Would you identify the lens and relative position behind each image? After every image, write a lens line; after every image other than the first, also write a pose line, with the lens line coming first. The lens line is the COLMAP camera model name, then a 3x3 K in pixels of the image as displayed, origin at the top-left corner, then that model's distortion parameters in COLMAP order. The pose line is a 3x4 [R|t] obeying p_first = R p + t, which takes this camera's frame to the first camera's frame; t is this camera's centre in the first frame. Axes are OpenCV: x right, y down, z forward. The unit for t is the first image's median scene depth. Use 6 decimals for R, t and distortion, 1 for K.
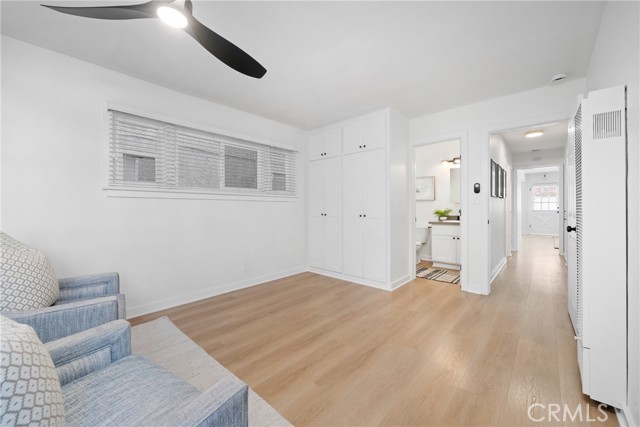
lens RADIAL K [[253.1, 0, 318.9], [0, 253.1, 208.1], [0, 0, 1]] dist [-0.002681, -0.000496]
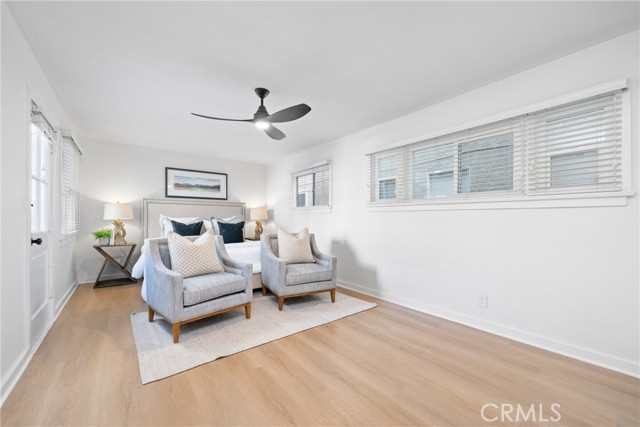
lens RADIAL K [[253.1, 0, 321.3], [0, 253.1, 219.4], [0, 0, 1]] dist [-0.002681, -0.000496]
pose [[-0.164878, 0.002837, -0.986310, 0.725094], [-0.004516, 0.999983, 0.003631, -0.002817], [0.986304, 0.005053, -0.164862, 0.970924]]
